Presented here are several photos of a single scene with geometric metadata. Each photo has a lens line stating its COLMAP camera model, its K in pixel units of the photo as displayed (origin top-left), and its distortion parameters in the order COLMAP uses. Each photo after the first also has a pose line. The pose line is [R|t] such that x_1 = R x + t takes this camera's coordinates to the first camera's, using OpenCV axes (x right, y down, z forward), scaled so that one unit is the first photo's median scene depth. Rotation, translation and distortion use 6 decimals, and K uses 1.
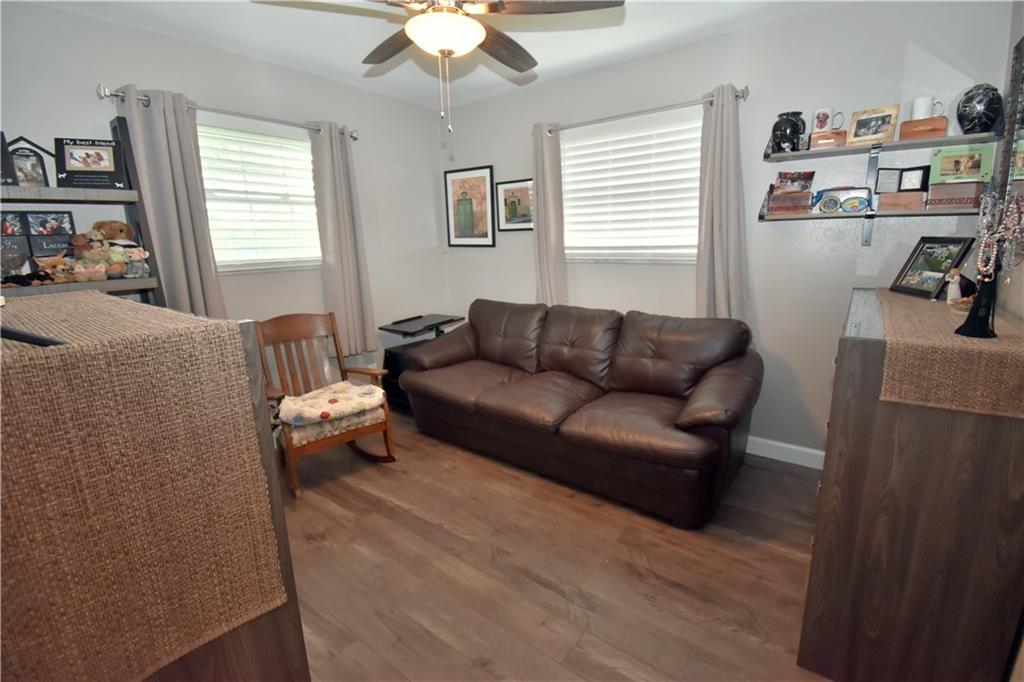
lens RADIAL K [[449.9, 0, 511.8], [0, 449.9, 334.0], [0, 0, 1]] dist [0.019673, -0.027674]
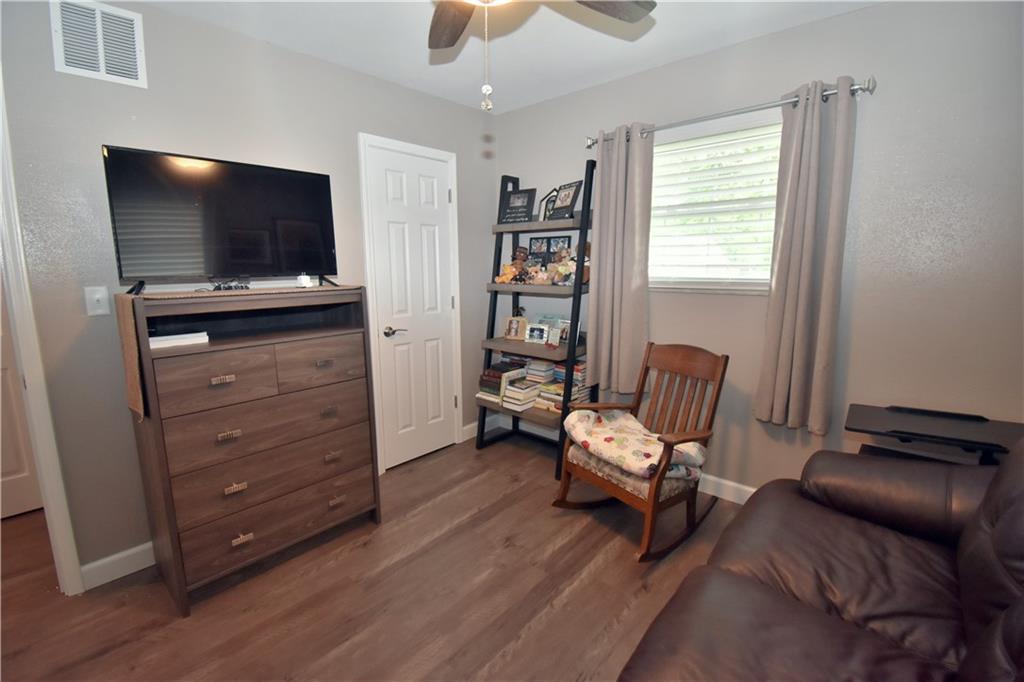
lens RADIAL K [[434.0, 0, 514.8], [0, 434.0, 333.9], [0, 0, 1]] dist [0.095130, -0.067500]
pose [[-0.061344, 0.163850, -0.984576, 0.407555], [-0.215298, 0.961040, 0.173347, -0.152068], [0.974620, 0.222611, -0.023677, 0.796613]]
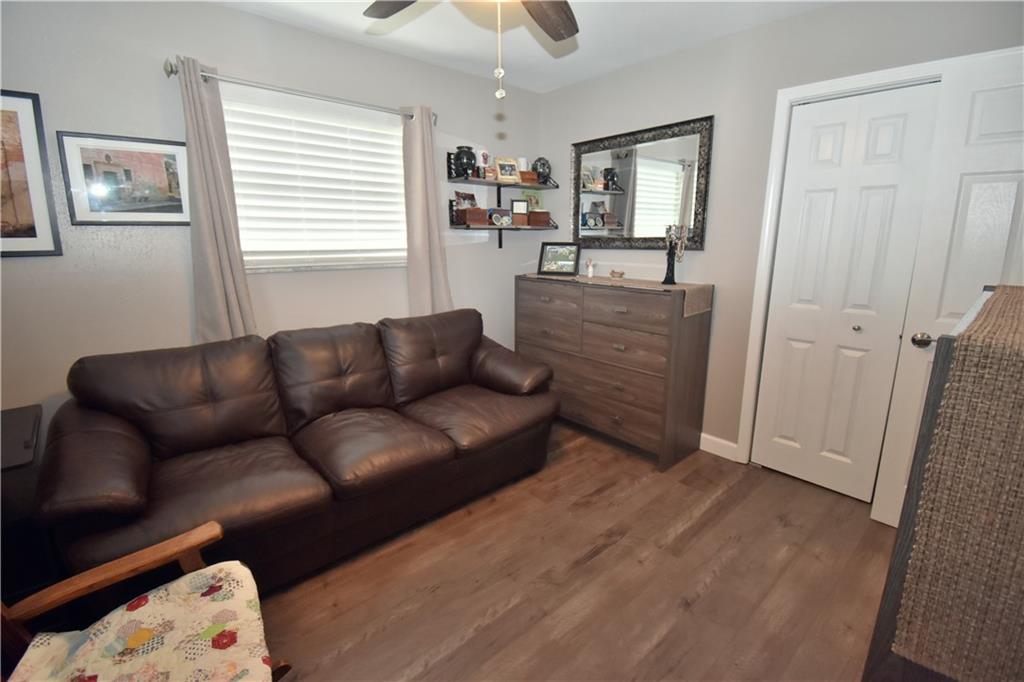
lens RADIAL K [[449.9, 0, 511.8], [0, 449.9, 334.0], [0, 0, 1]] dist [0.019673, -0.027674]
pose [[0.196317, -0.181678, 0.963562, -0.670409], [0.200155, 0.969419, 0.142003, -0.114845], [-0.959895, 0.164984, 0.226677, 0.620478]]
